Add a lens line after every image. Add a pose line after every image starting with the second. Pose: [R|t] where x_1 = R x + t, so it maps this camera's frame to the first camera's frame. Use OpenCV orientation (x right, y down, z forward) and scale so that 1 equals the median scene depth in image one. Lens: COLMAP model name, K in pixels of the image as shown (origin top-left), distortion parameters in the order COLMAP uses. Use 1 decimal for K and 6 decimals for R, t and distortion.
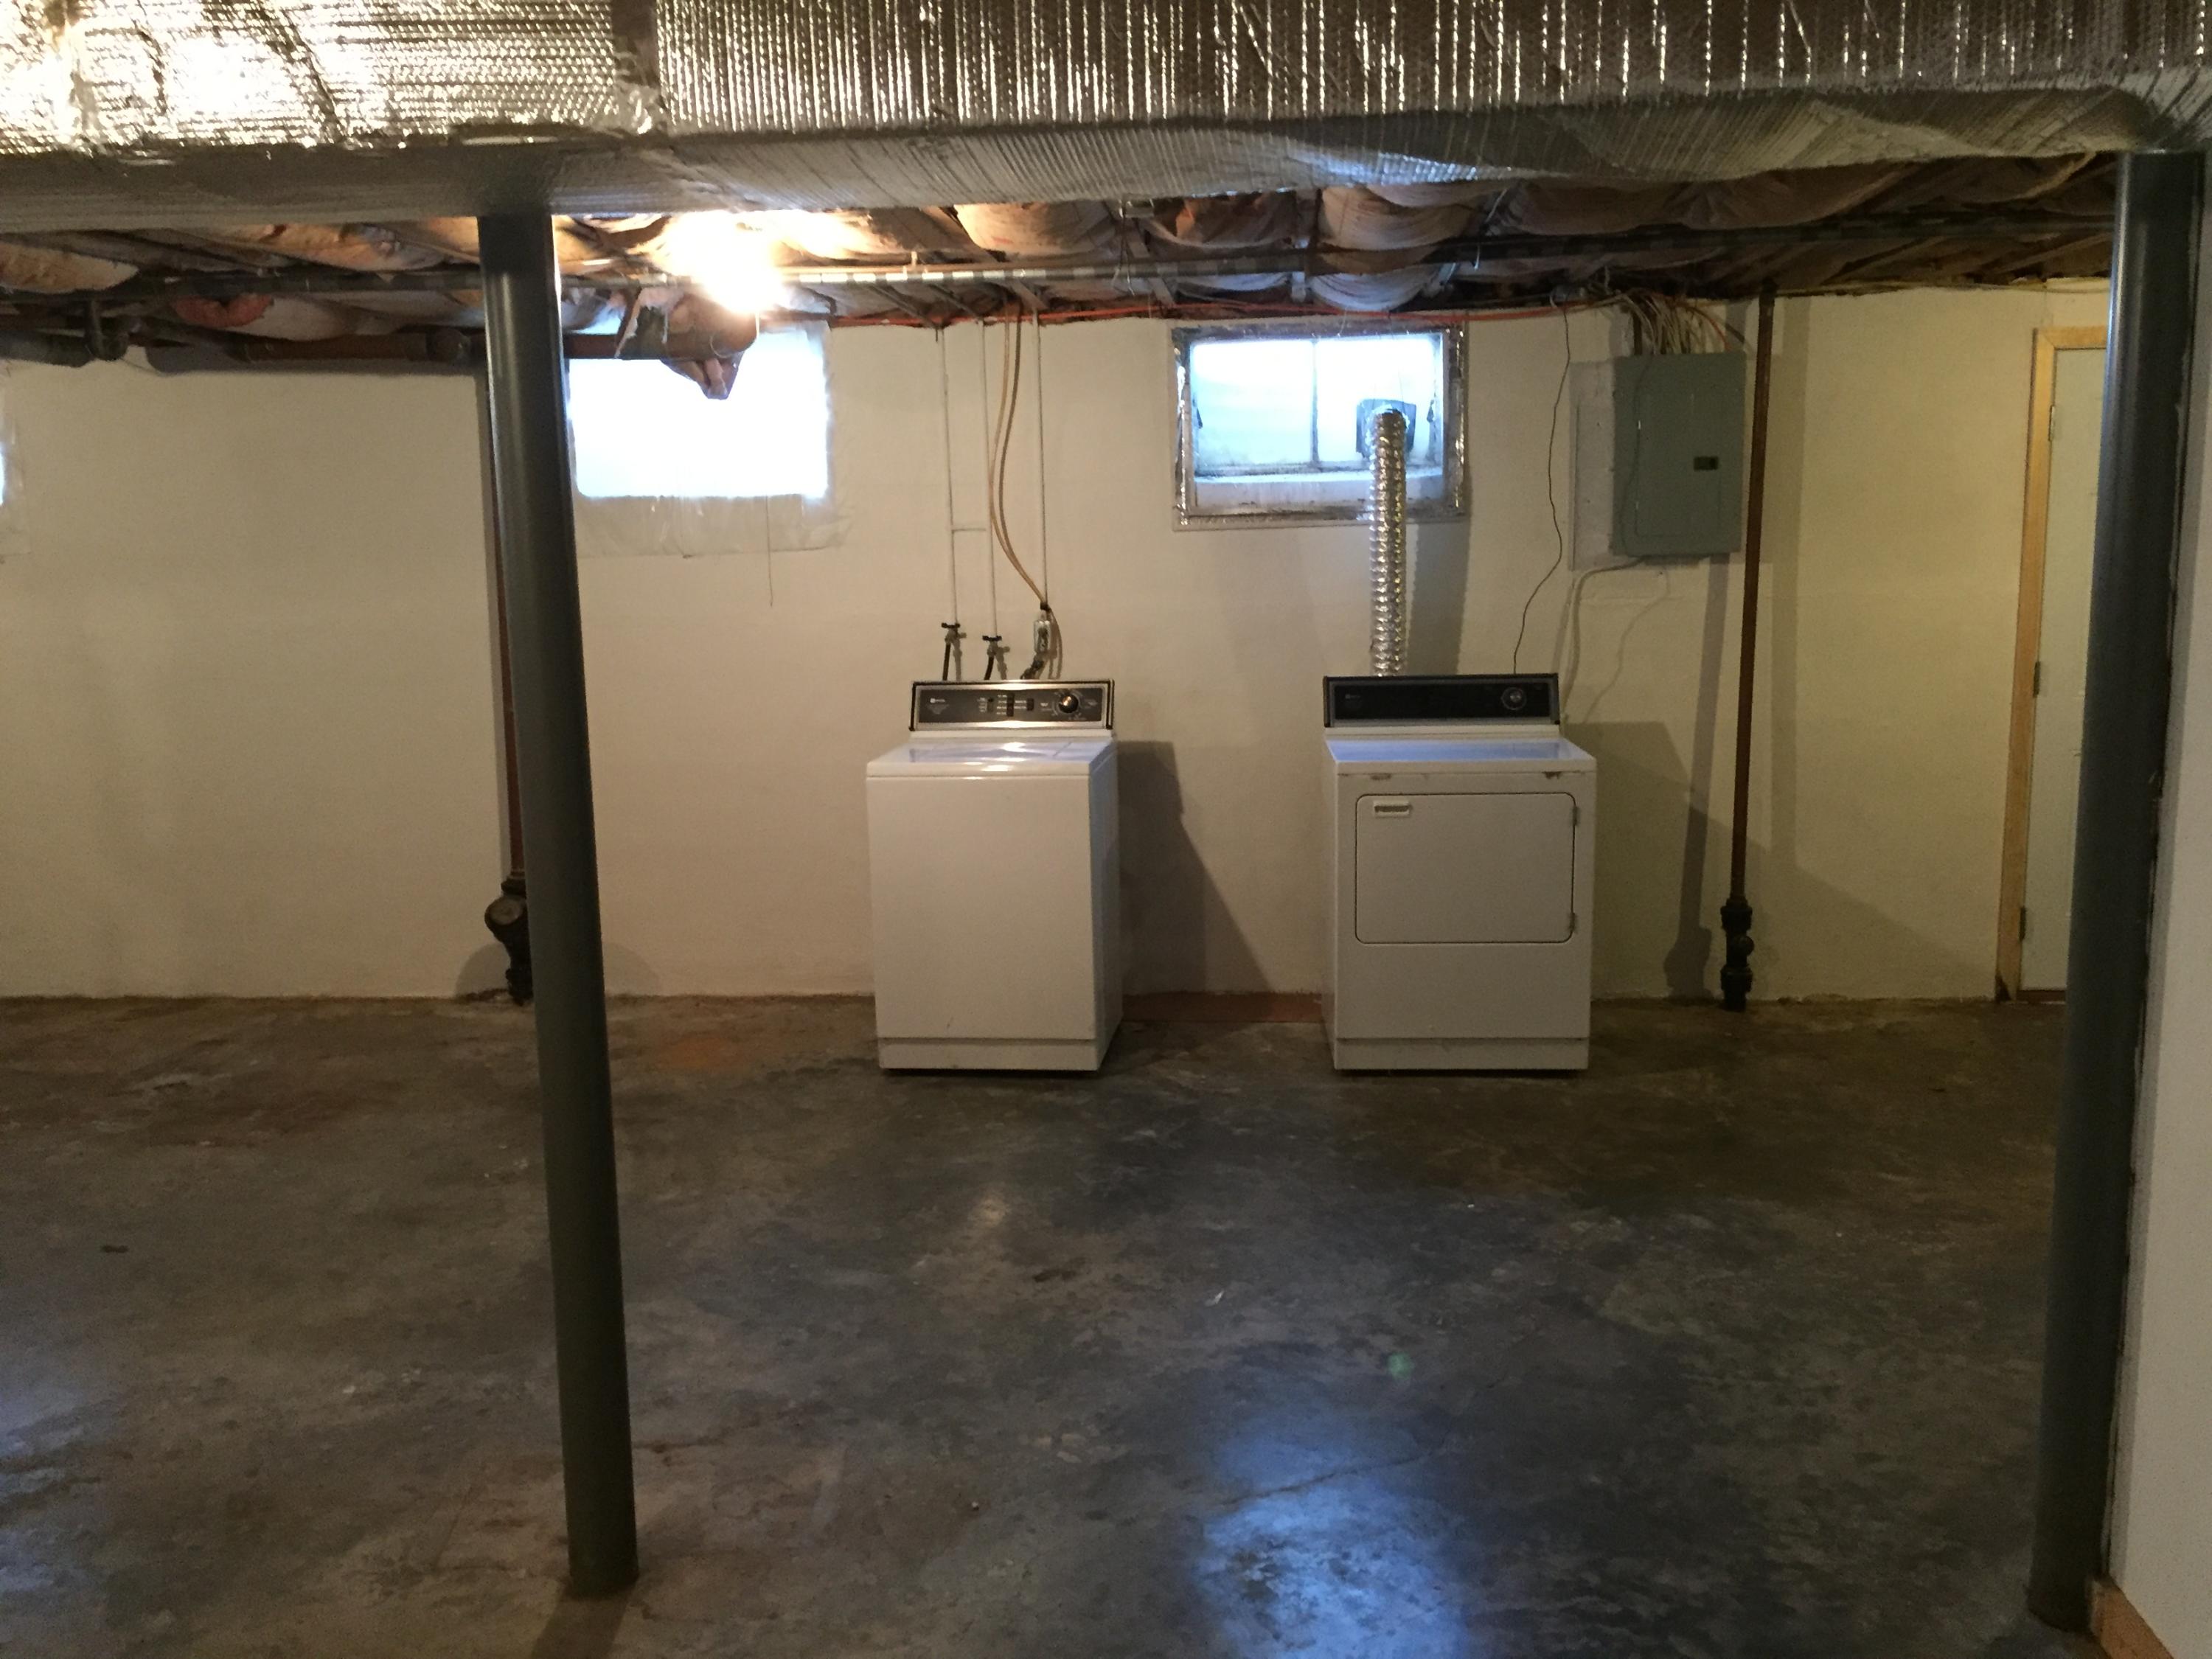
lens RADIAL K [[1890.5, 0, 1118.6], [0, 1890.5, 827.0], [0, 0, 1]] dist [0.054033, -0.079576]
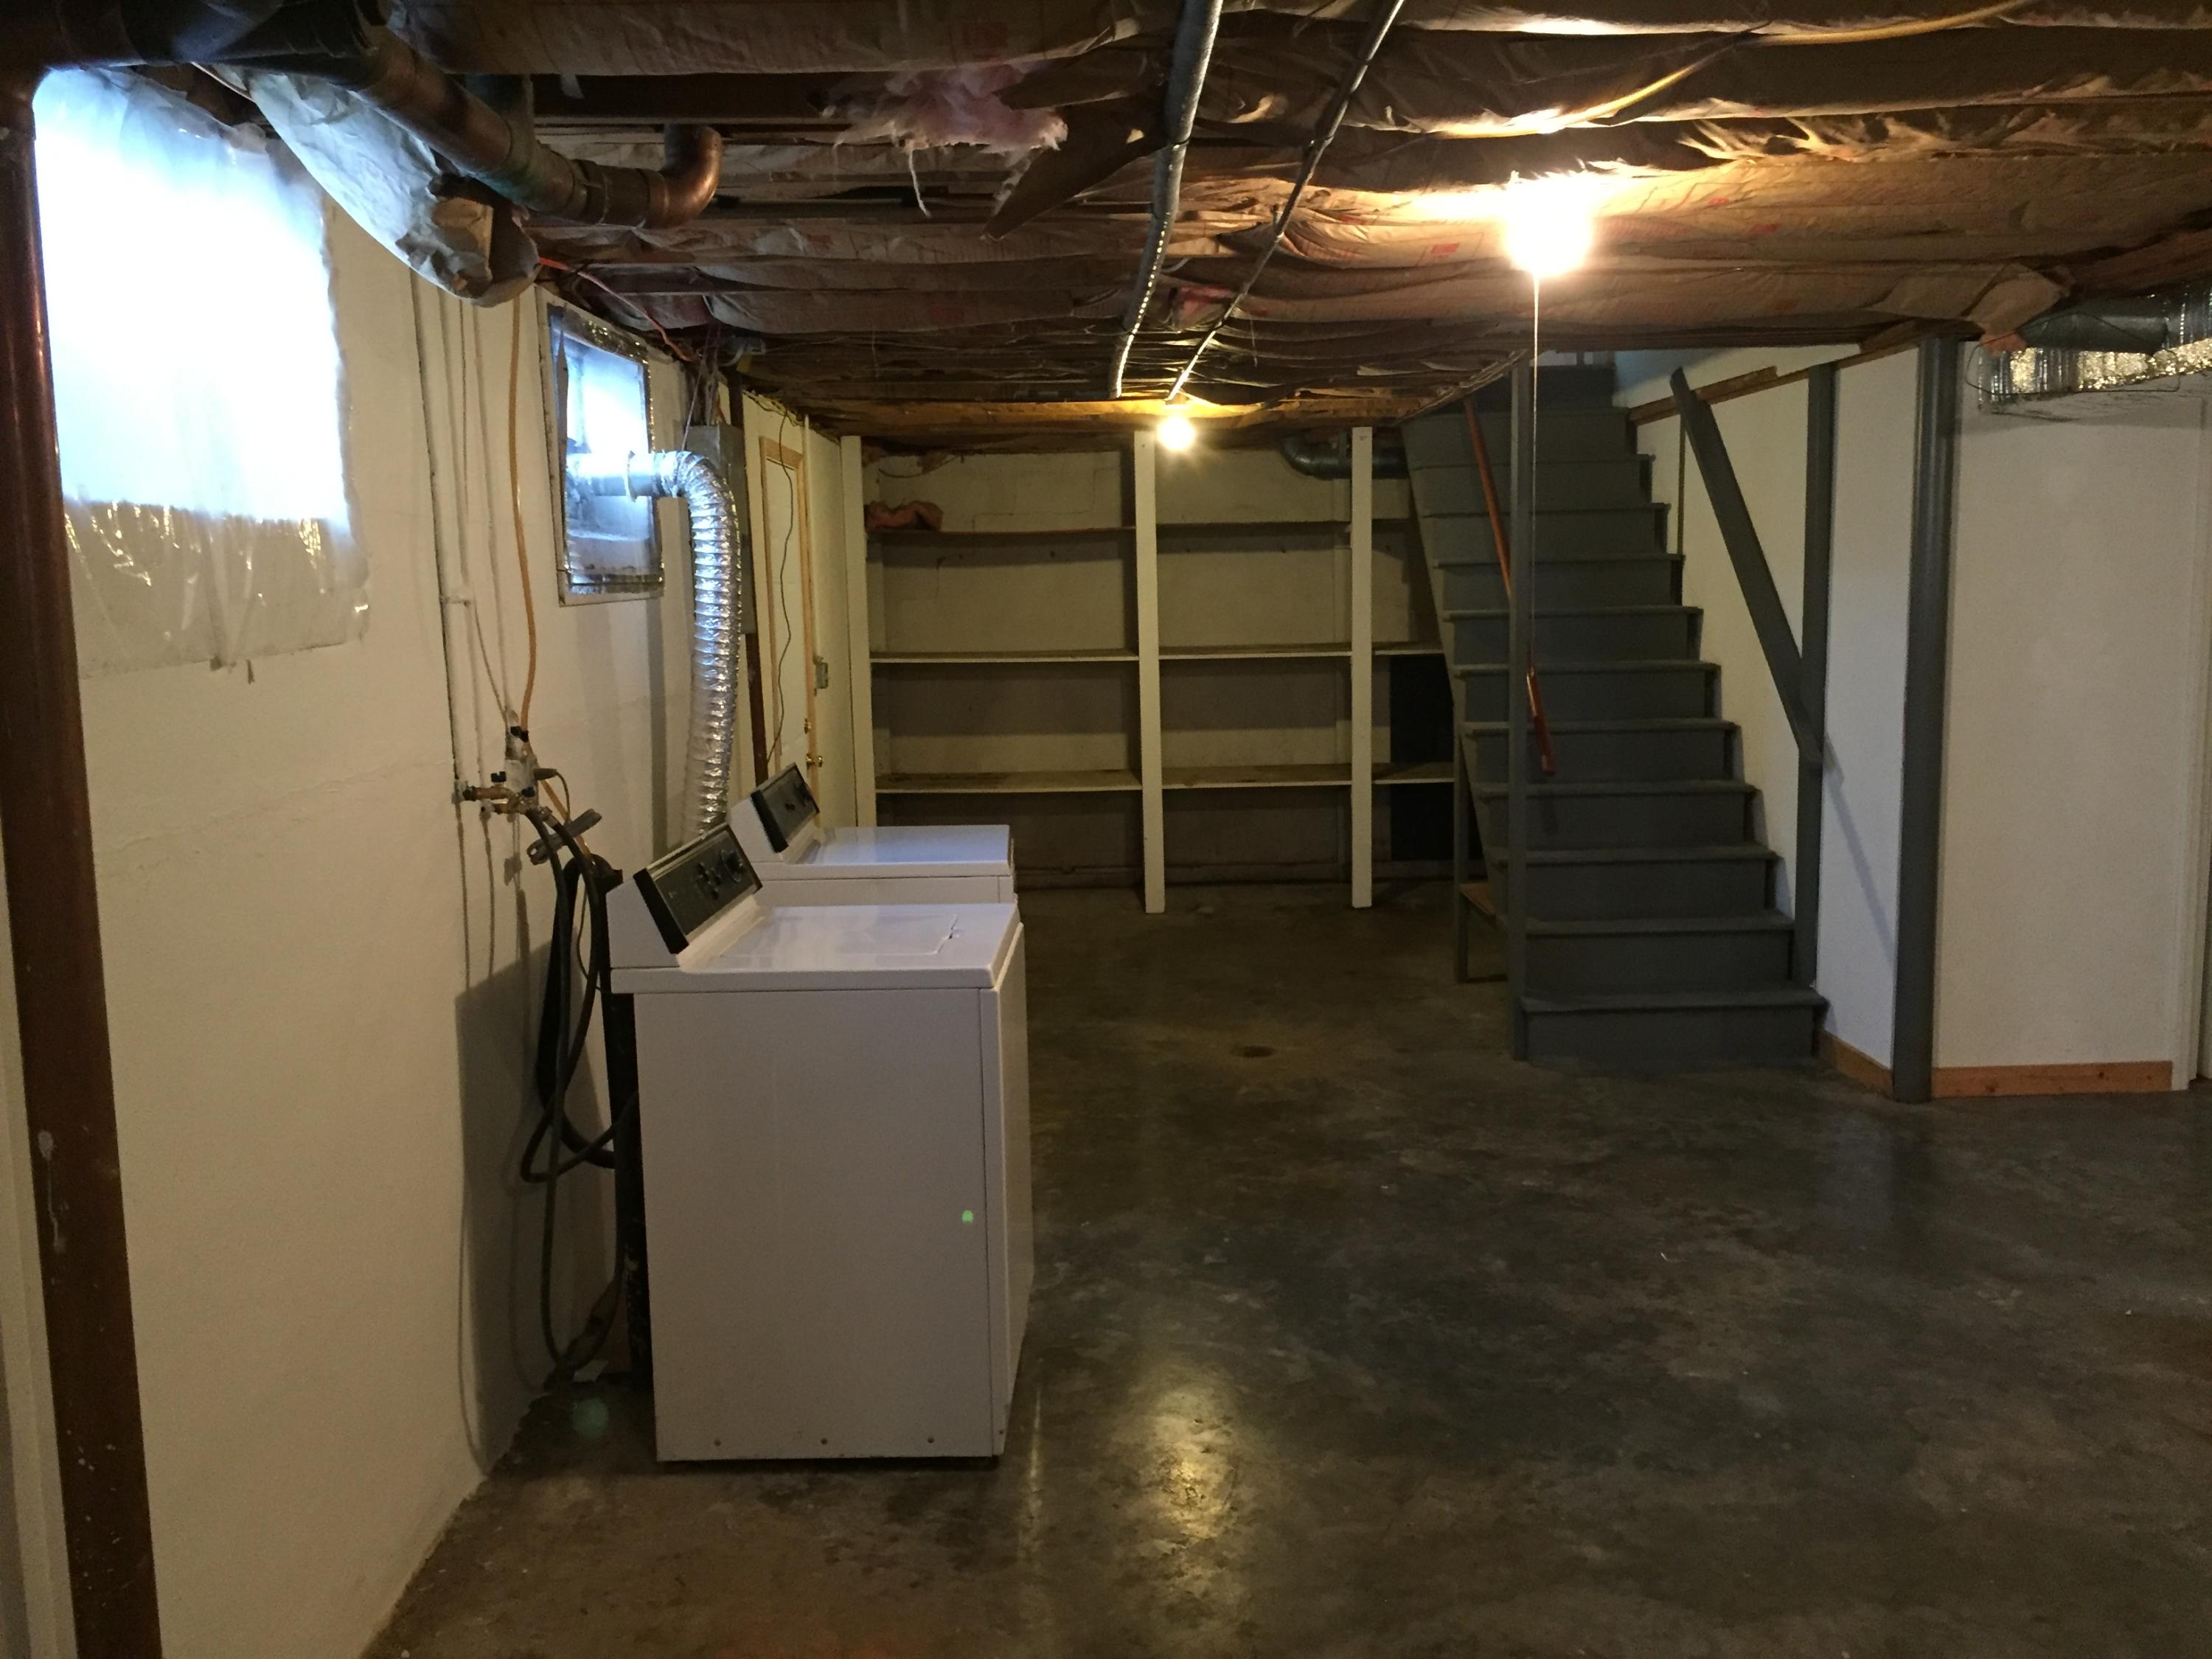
lens RADIAL K [[1890.5, 0, 1111.5], [0, 1890.5, 828.9], [0, 0, 1]] dist [0.054033, -0.079576]
pose [[-0.084768, -0.112514, 0.990028, -0.994145], [0.177060, 0.976090, 0.126090, -0.198669], [-0.980543, 0.185983, -0.062820, 1.331595]]
